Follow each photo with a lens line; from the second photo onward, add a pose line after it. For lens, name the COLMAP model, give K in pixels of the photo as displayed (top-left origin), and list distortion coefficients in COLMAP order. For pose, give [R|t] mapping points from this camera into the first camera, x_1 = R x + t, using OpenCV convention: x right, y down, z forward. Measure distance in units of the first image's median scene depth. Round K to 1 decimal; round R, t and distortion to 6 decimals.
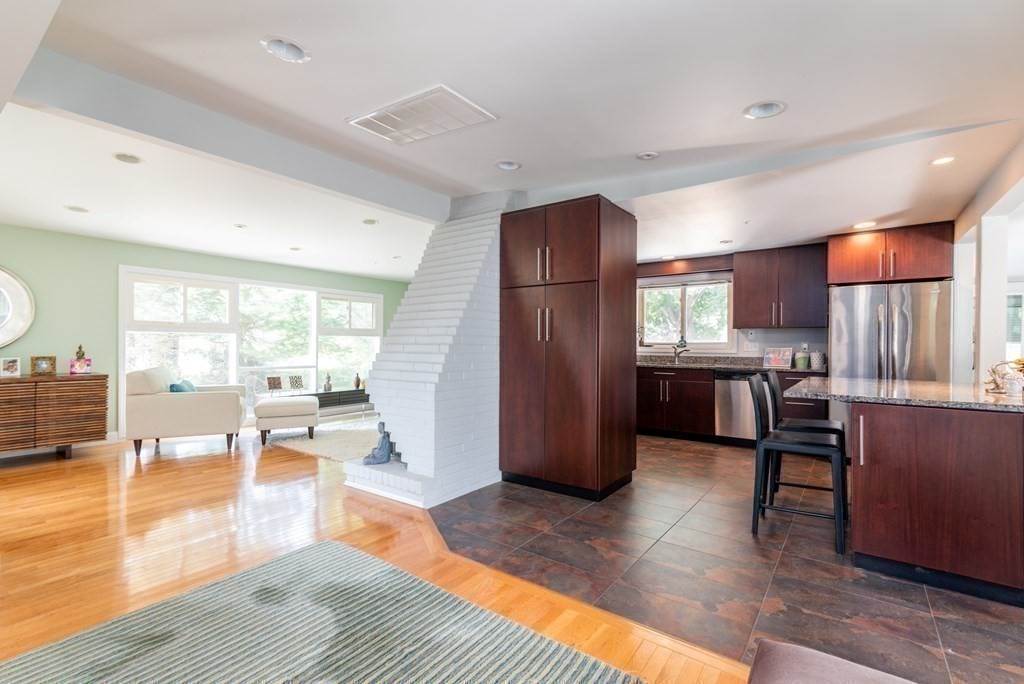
lens RADIAL K [[455.6, 0, 511.0], [0, 455.6, 342.3], [0, 0, 1]] dist [0.014770, 0.000120]
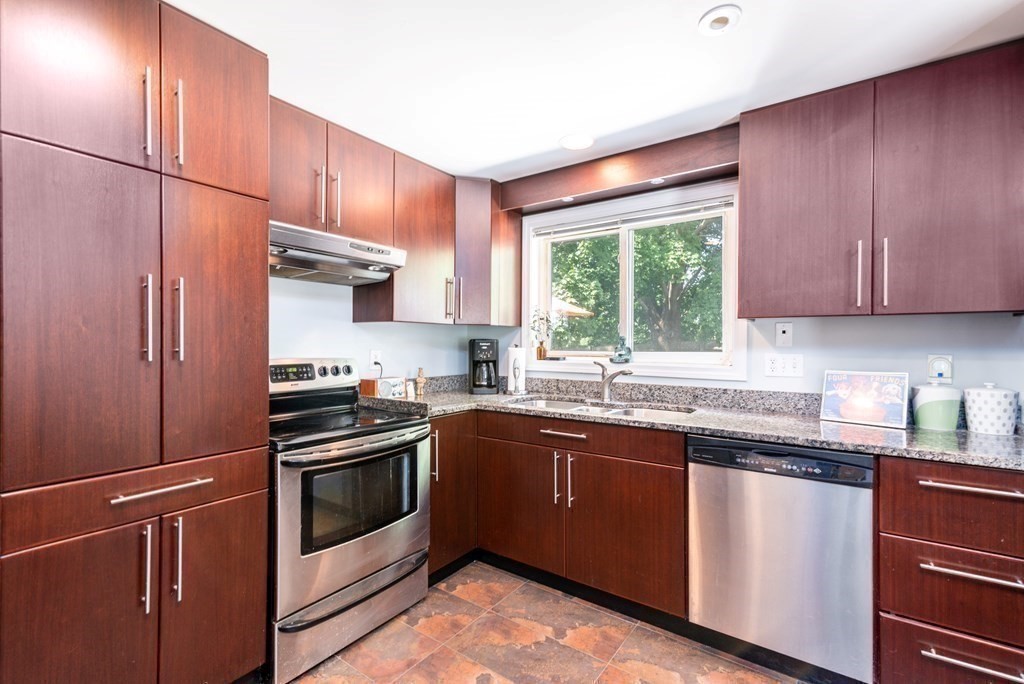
lens RADIAL K [[455.6, 0, 518.5], [0, 455.6, 340.0], [0, 0, 1]] dist [0.014770, 0.000120]
pose [[0.999924, -0.001287, 0.012239, 0.297981], [0.001163, 0.999948, 0.010094, -0.015661], [-0.012251, -0.010079, 0.999874, 0.622480]]
